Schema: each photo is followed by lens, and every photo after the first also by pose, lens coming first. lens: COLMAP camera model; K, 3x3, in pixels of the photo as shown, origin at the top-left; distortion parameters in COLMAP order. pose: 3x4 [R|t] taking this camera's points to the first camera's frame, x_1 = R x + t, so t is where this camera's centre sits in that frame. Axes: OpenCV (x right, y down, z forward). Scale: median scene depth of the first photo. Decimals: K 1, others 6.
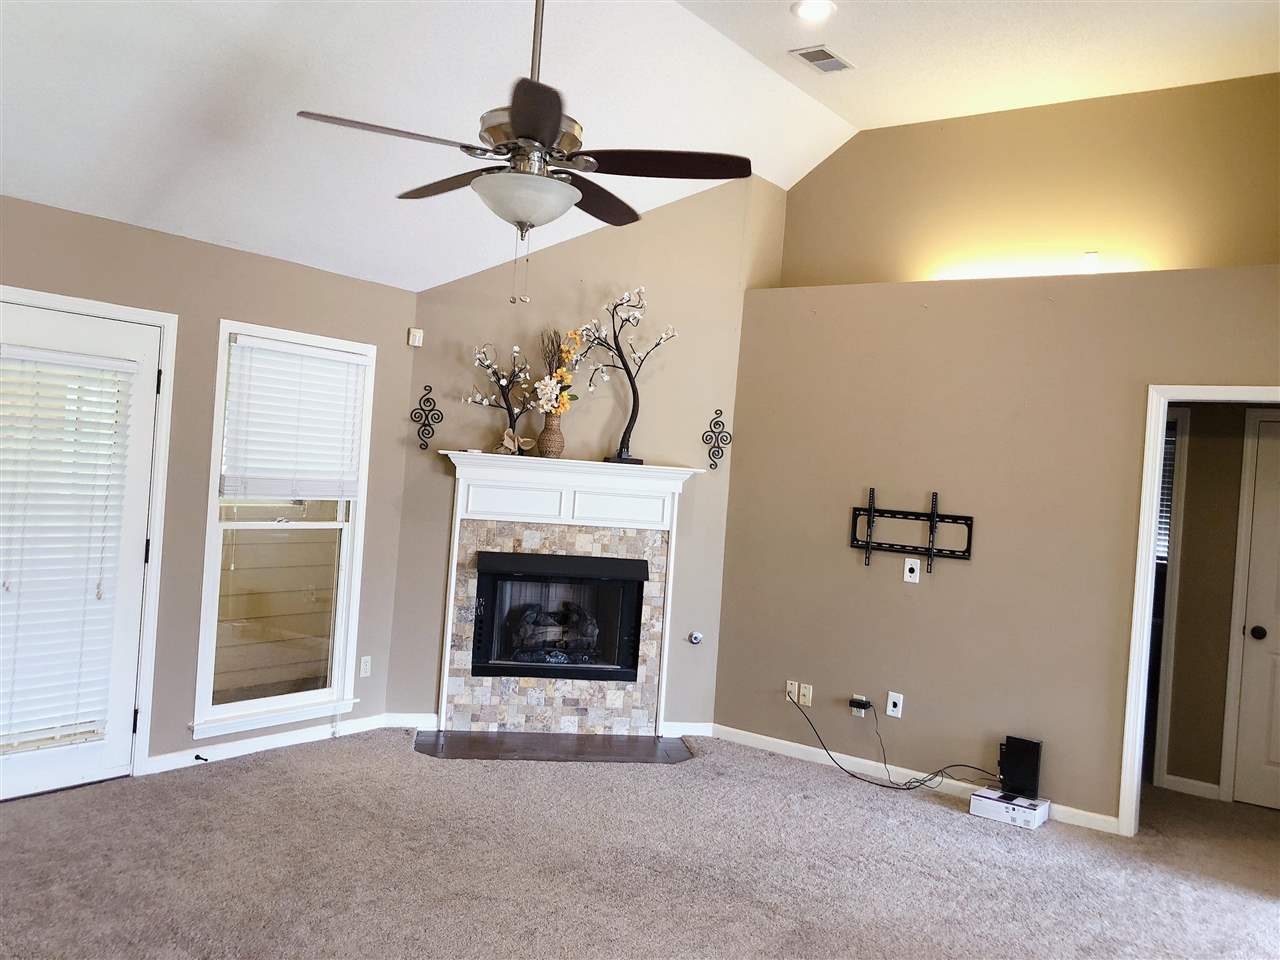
lens RADIAL K [[1064.0, 0, 640.0], [0, 1064.0, 480.0], [0, 0, 1]] dist [0.129159, -0.148892]
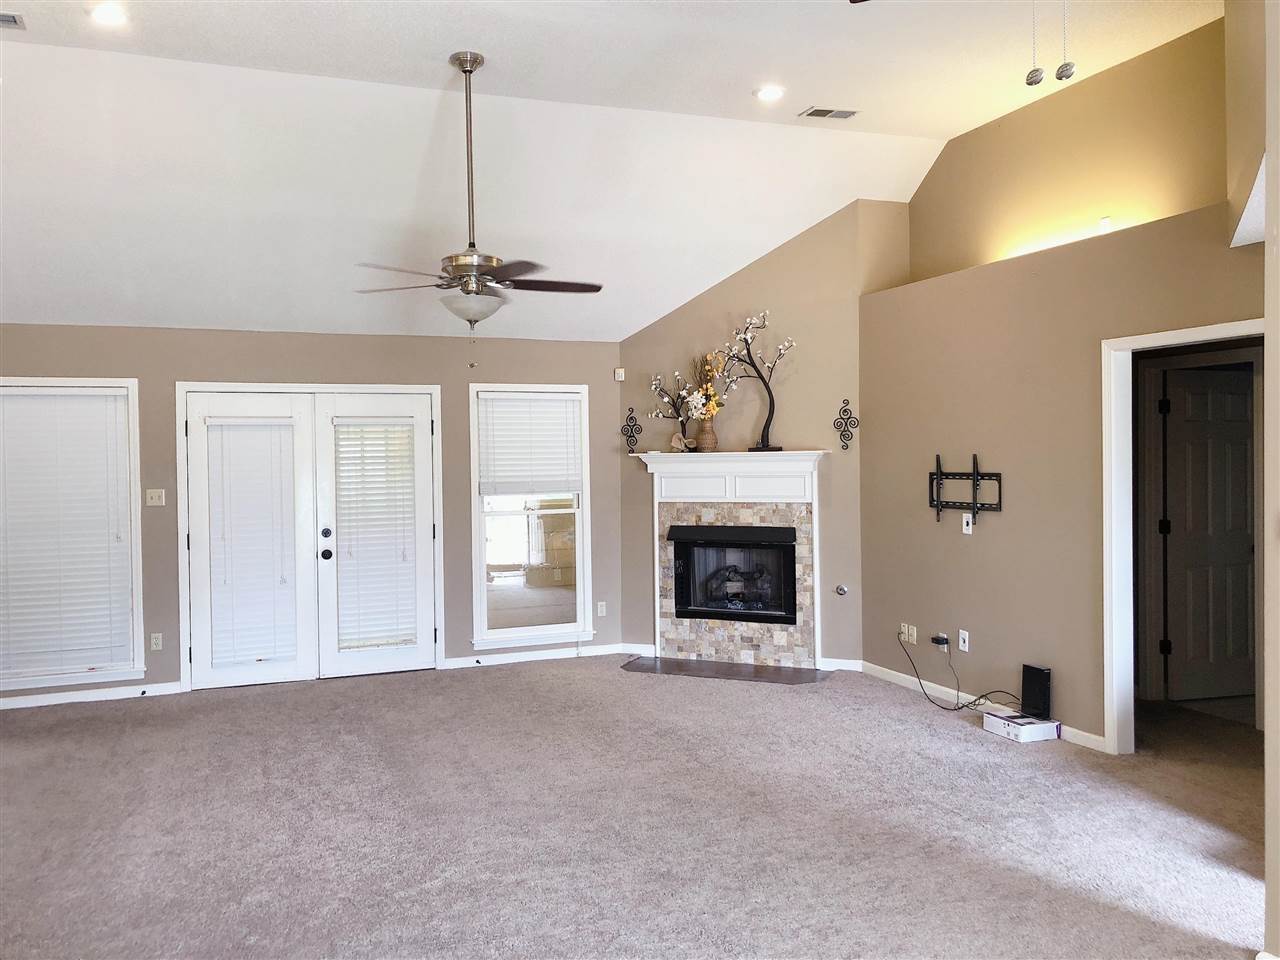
lens RADIAL K [[1064.0, 0, 640.0], [0, 1064.0, 480.0], [0, 0, 1]] dist [0.129159, -0.148892]
pose [[0.824728, -0.070193, -0.561157, 0.574394], [0.068588, 0.997357, -0.023952, 0.038718], [0.561356, -0.018735, 0.827363, -0.134865]]
